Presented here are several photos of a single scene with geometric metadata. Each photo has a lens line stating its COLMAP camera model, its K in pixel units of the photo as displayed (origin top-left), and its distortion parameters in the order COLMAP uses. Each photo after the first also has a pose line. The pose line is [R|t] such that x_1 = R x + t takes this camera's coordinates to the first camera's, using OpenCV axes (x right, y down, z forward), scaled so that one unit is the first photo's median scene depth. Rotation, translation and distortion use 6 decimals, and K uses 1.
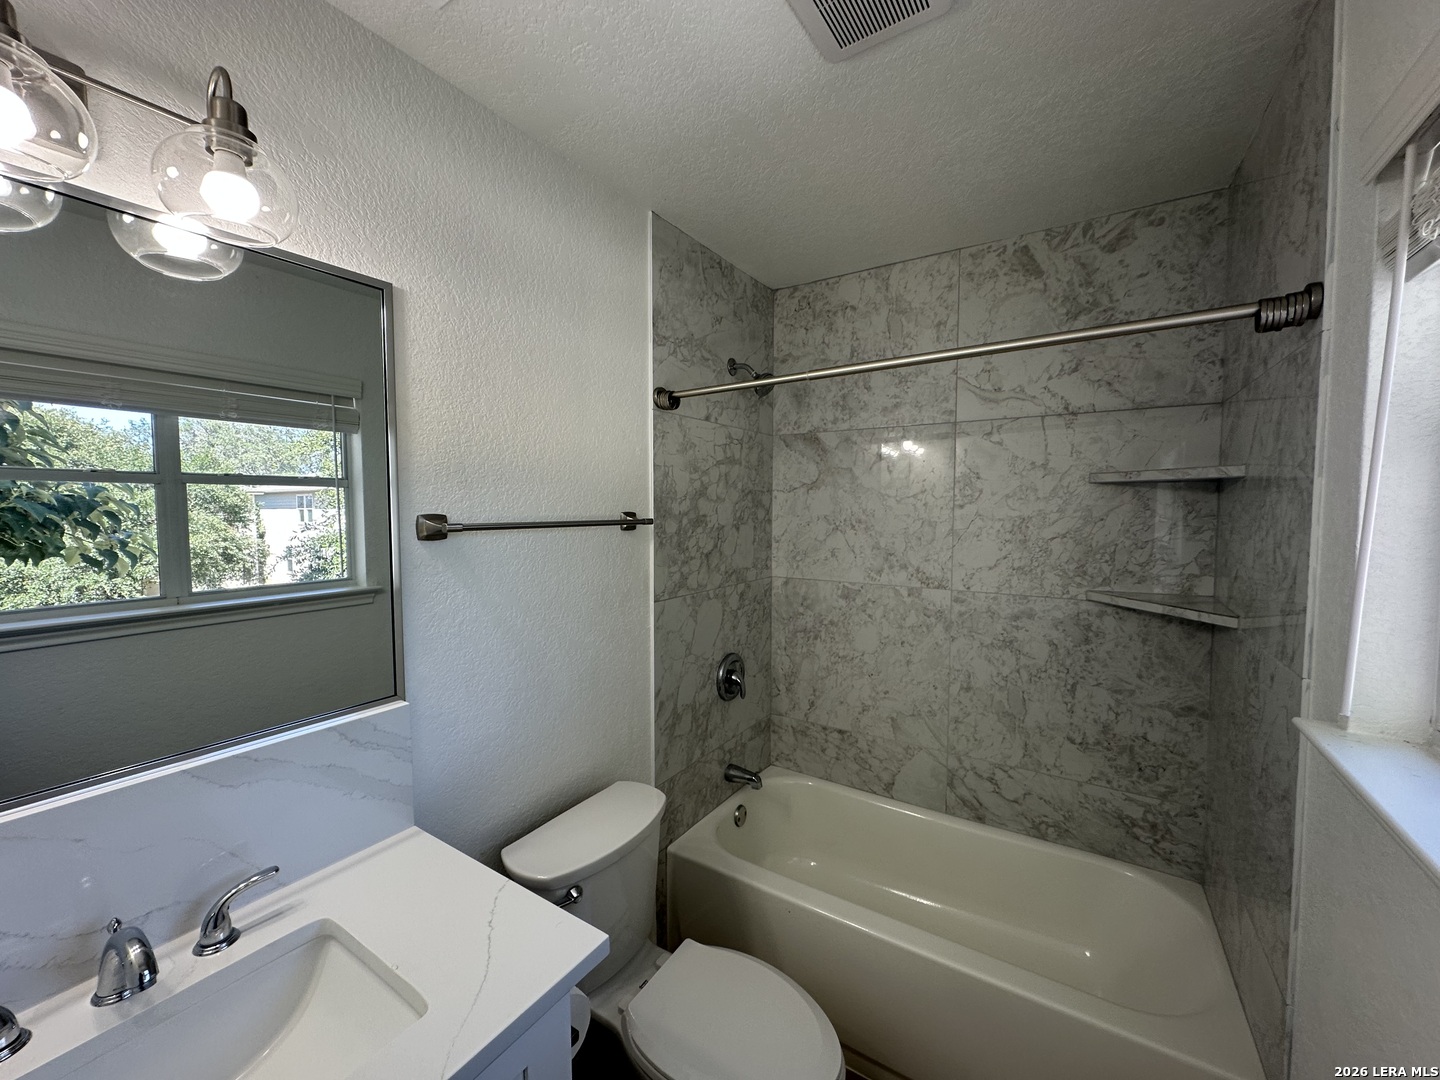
lens RADIAL K [[571.5, 0, 720.6], [0, 571.5, 539.2], [0, 0, 1]] dist [-0.003041, 0.001336]
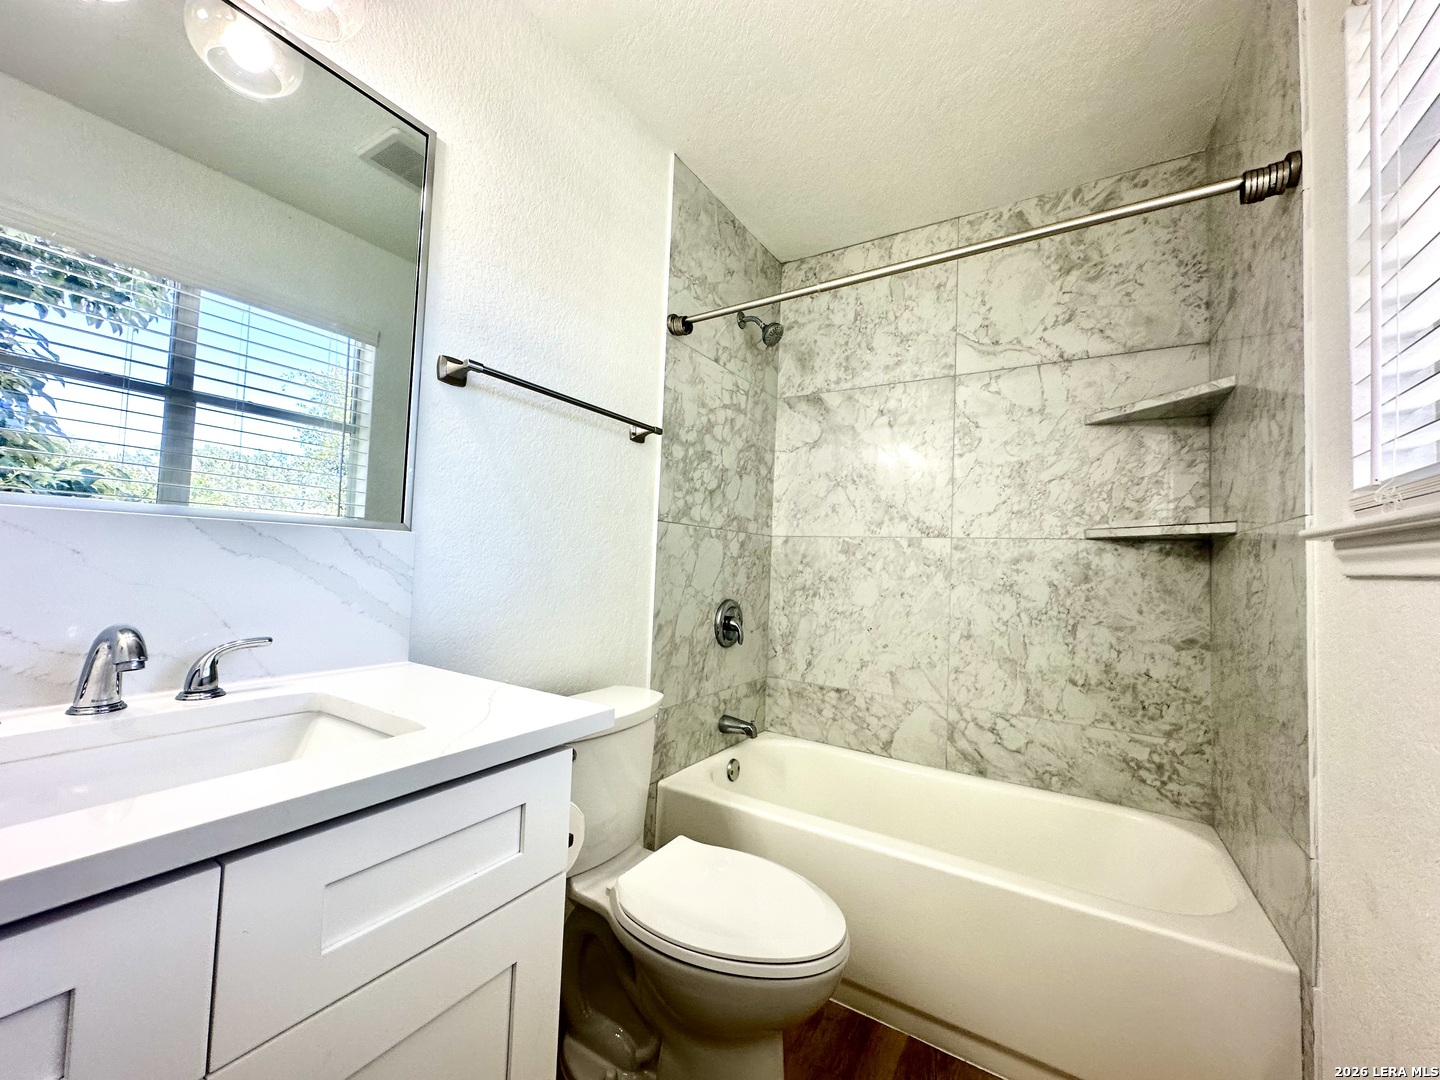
lens RADIAL K [[571.5, 0, 720.6], [0, 571.5, 539.2], [0, 0, 1]] dist [-0.003041, 0.001336]
pose [[0.999080, 0.039822, 0.015947, -0.020601], [-0.038019, 0.994186, -0.100737, 0.228977], [-0.019866, 0.100038, 0.994785, 0.005939]]
